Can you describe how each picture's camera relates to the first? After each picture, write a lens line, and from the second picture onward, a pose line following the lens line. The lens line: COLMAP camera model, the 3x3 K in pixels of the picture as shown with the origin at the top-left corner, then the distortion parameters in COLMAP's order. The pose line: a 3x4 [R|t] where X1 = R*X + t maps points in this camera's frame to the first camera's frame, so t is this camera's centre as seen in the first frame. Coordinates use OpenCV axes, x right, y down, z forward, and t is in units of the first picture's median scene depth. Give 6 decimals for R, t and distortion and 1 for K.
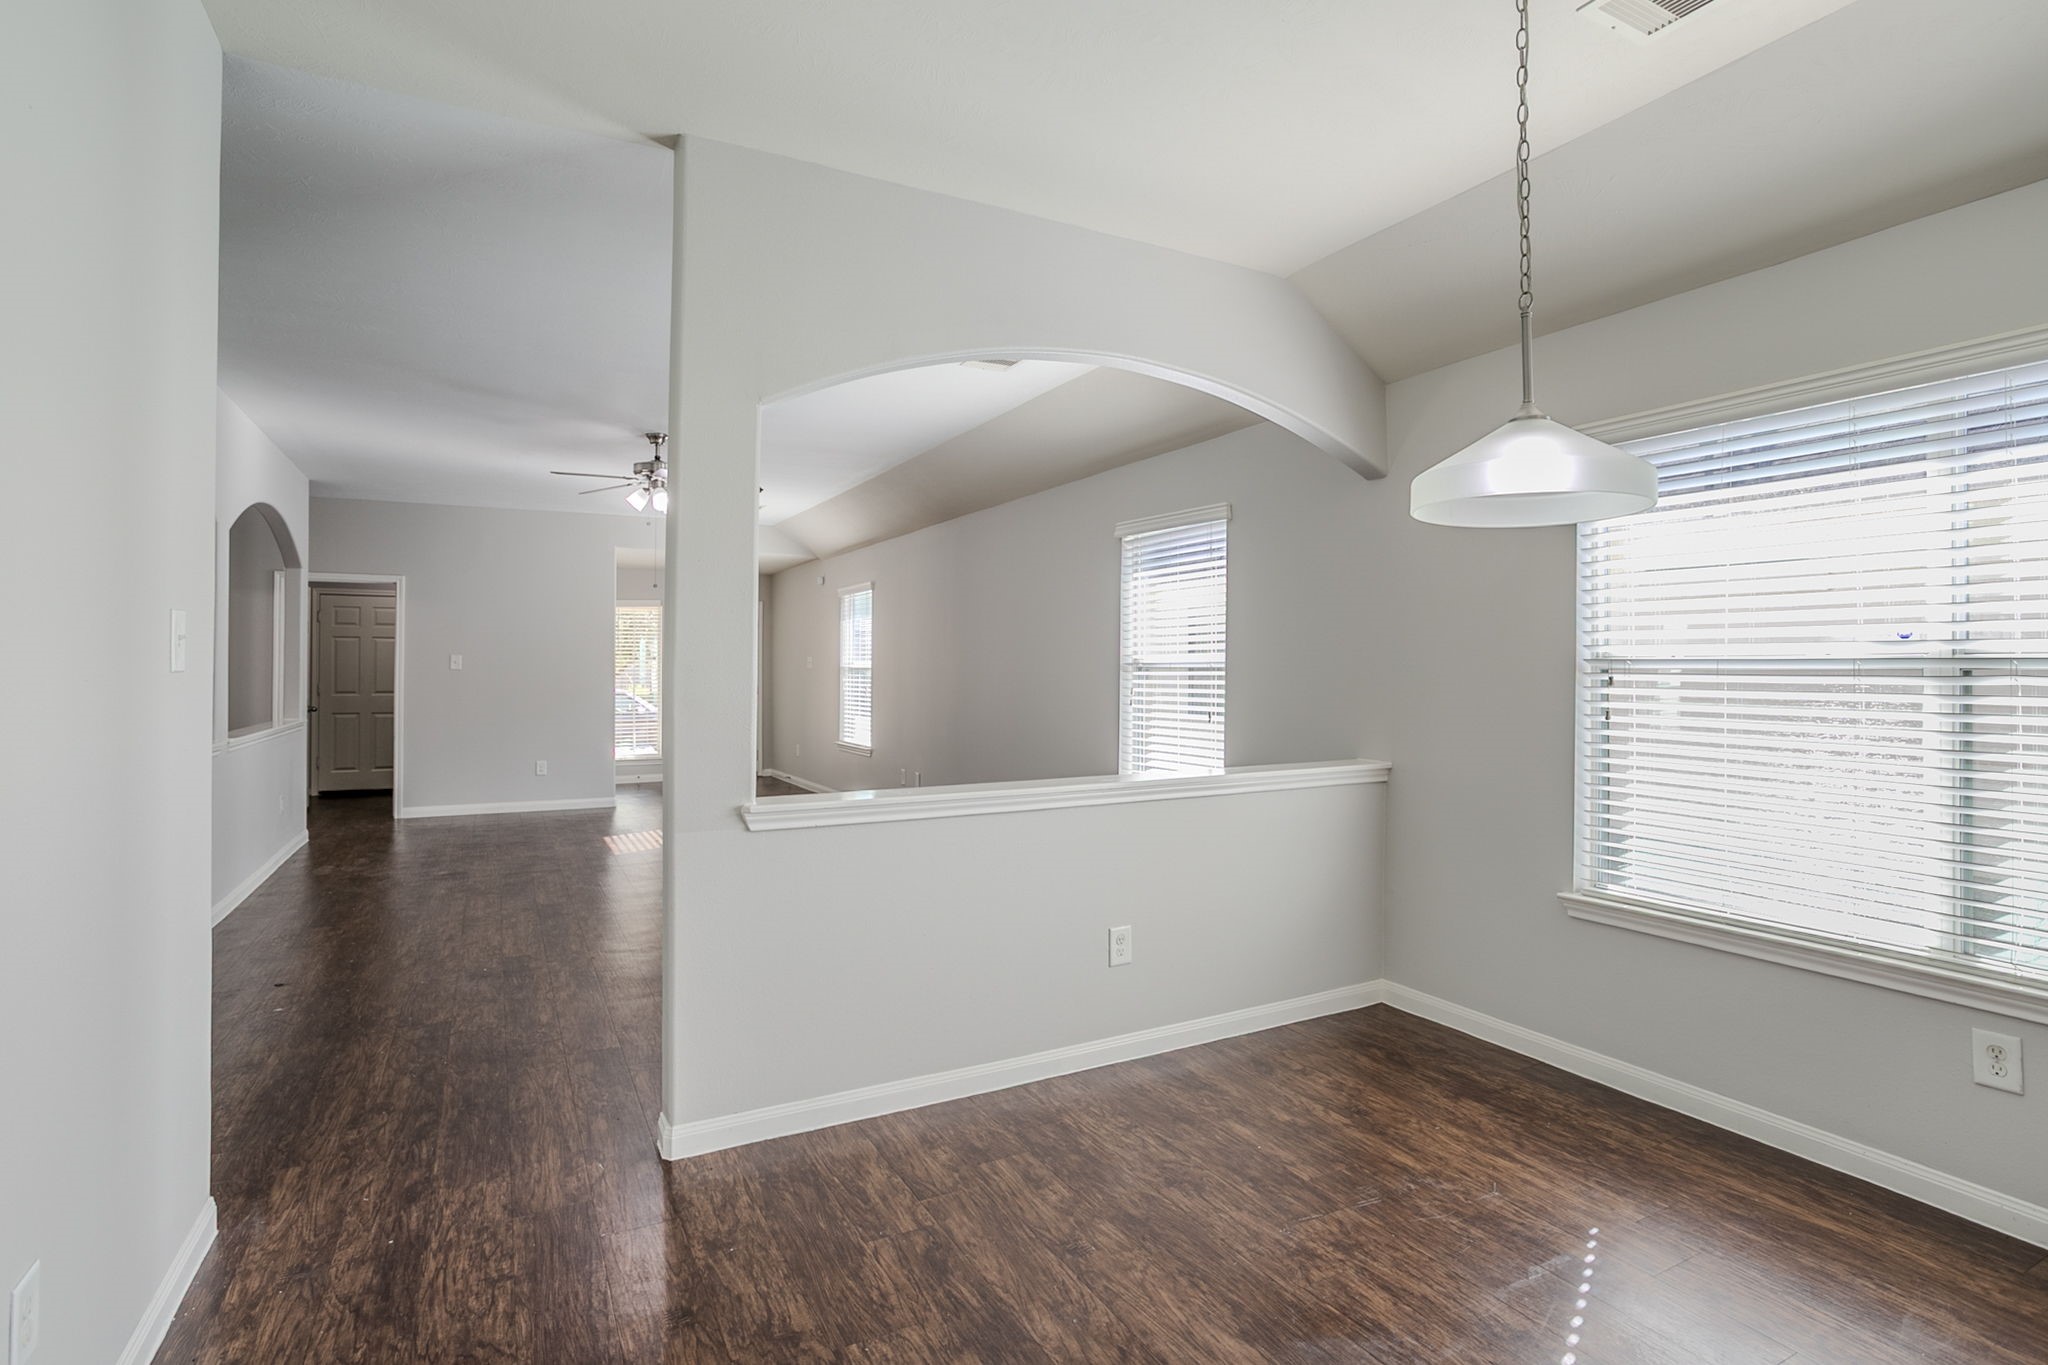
lens RADIAL K [[1019.8, 0, 1014.1], [0, 1019.8, 675.9], [0, 0, 1]] dist [-0.056276, 0.023132]
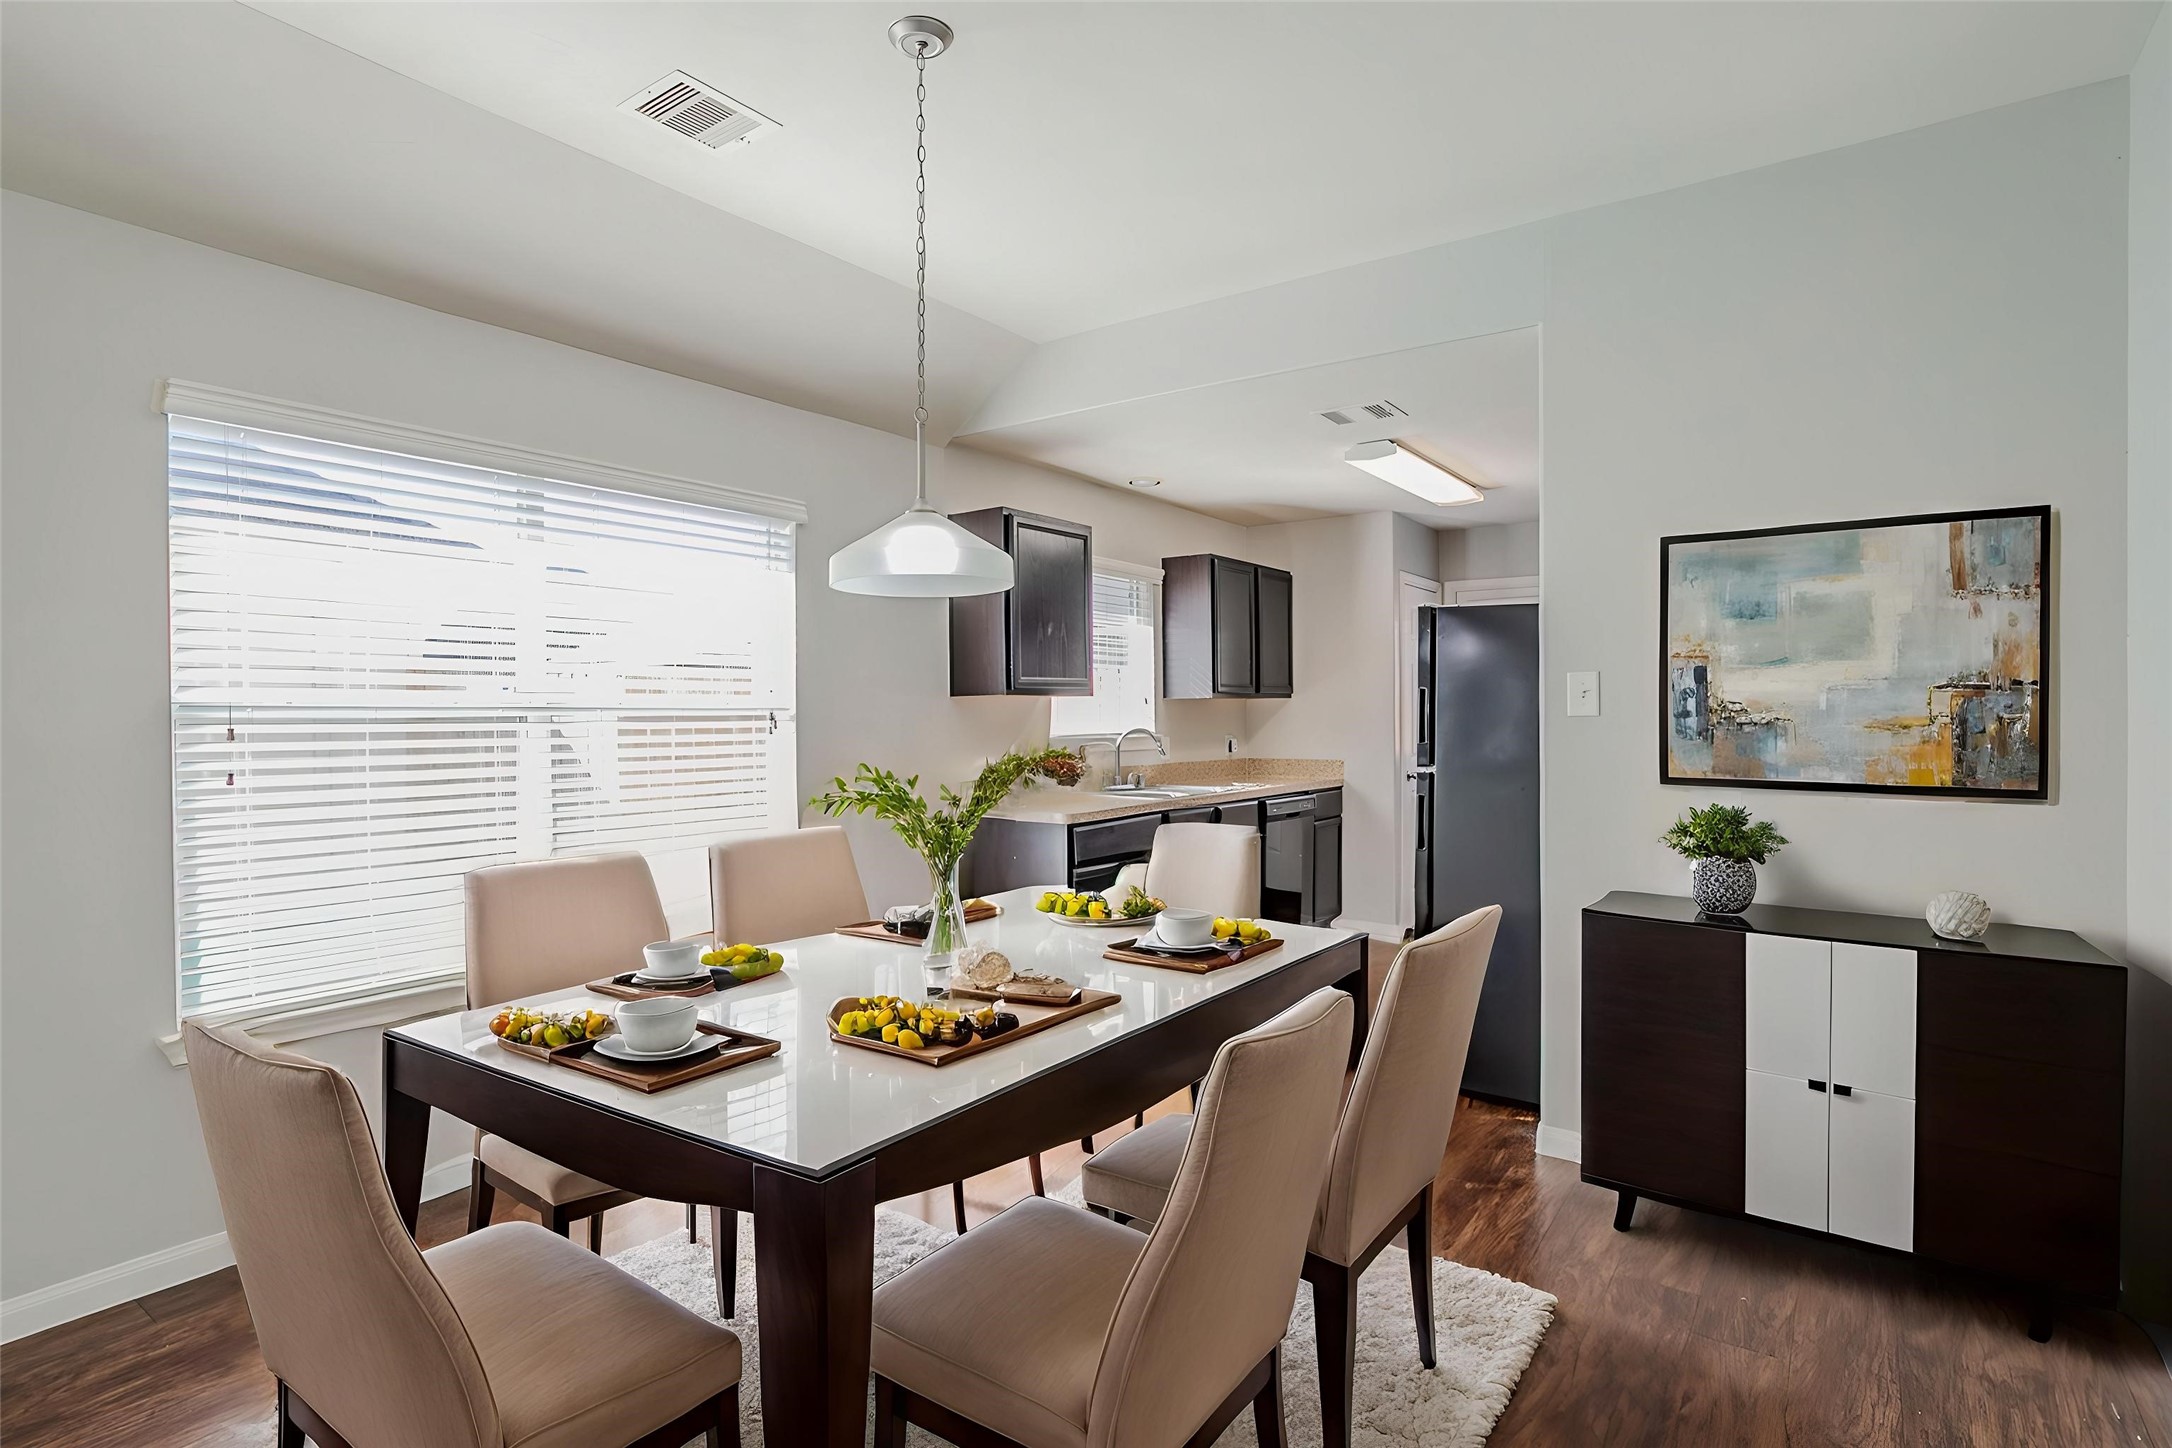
lens RADIAL K [[1094.9, 0, 1086.0], [0, 1094.9, 724.0], [0, 0, 1]] dist [-0.045259, 0.024354]
pose [[-0.438660, -0.008680, 0.898611, -0.426485], [0.008350, 0.999871, 0.013734, -0.008333], [-0.898614, 0.013528, -0.438531, 0.776450]]
